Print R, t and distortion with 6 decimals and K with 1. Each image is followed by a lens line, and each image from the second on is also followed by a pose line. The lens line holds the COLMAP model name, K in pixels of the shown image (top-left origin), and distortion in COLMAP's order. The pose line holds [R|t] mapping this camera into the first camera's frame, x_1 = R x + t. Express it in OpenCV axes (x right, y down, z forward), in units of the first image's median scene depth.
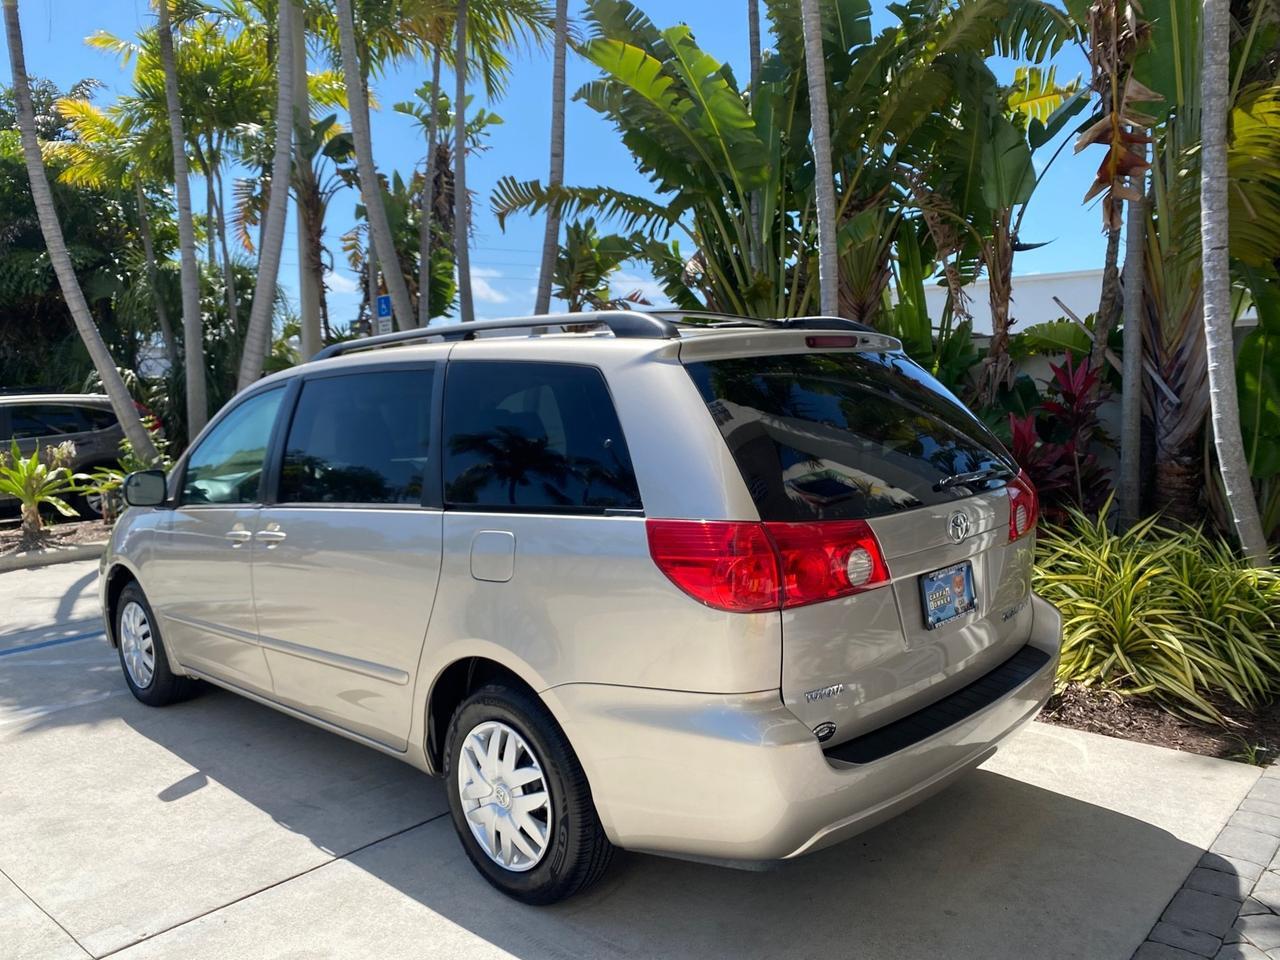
lens RADIAL K [[989.4, 0, 641.3], [0, 989.4, 475.8], [0, 0, 1]] dist [0.011794, -0.012512]
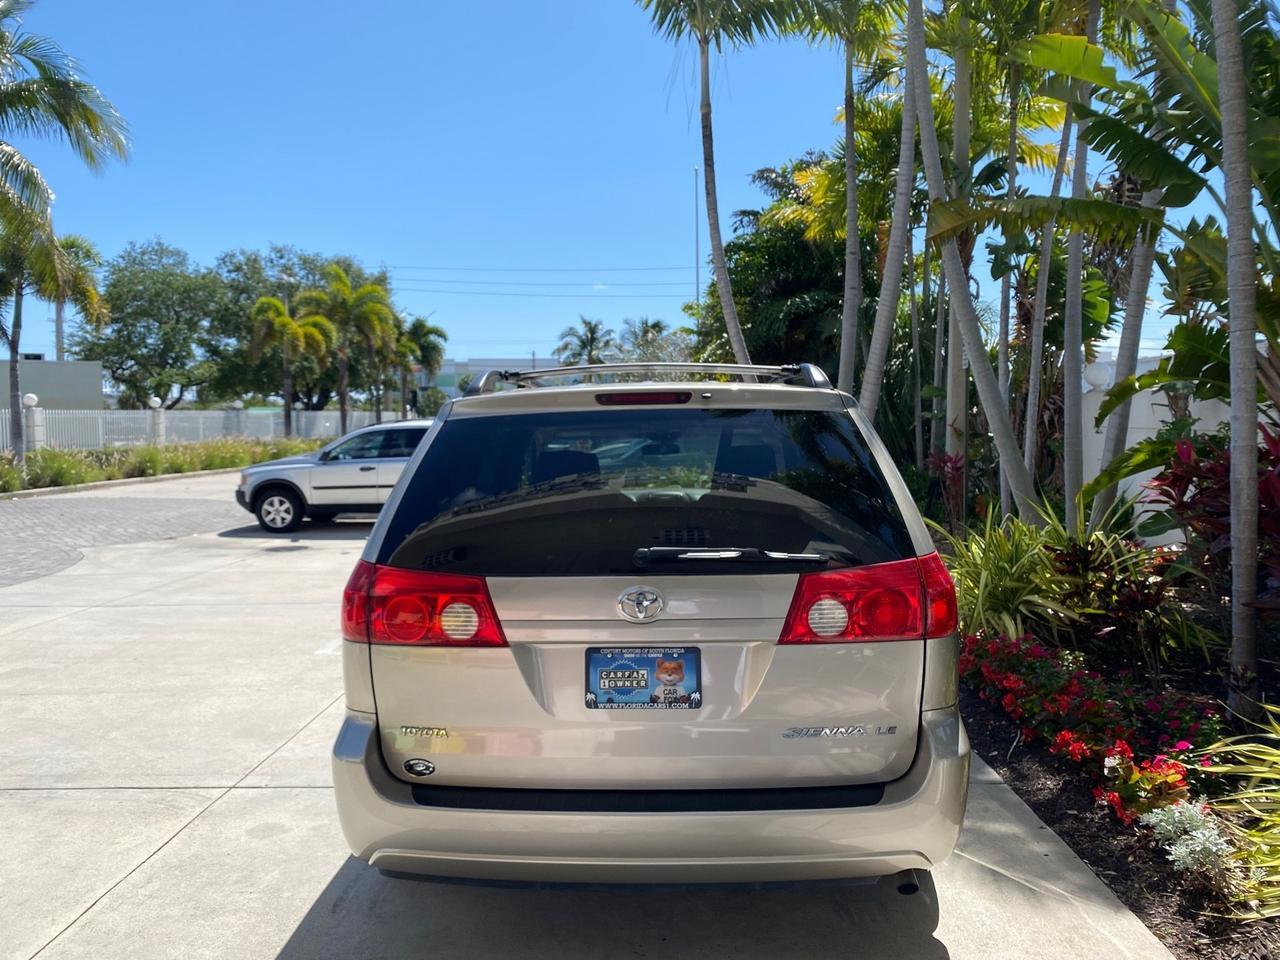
lens RADIAL K [[989.4, 0, 639.3], [0, 989.4, 473.5], [0, 0, 1]] dist [0.011794, -0.012512]
pose [[0.661024, 0.058682, -0.748066, 0.612092], [-0.074322, 0.997155, 0.012548, -0.049397], [0.746675, 0.047303, 0.663505, 0.241493]]
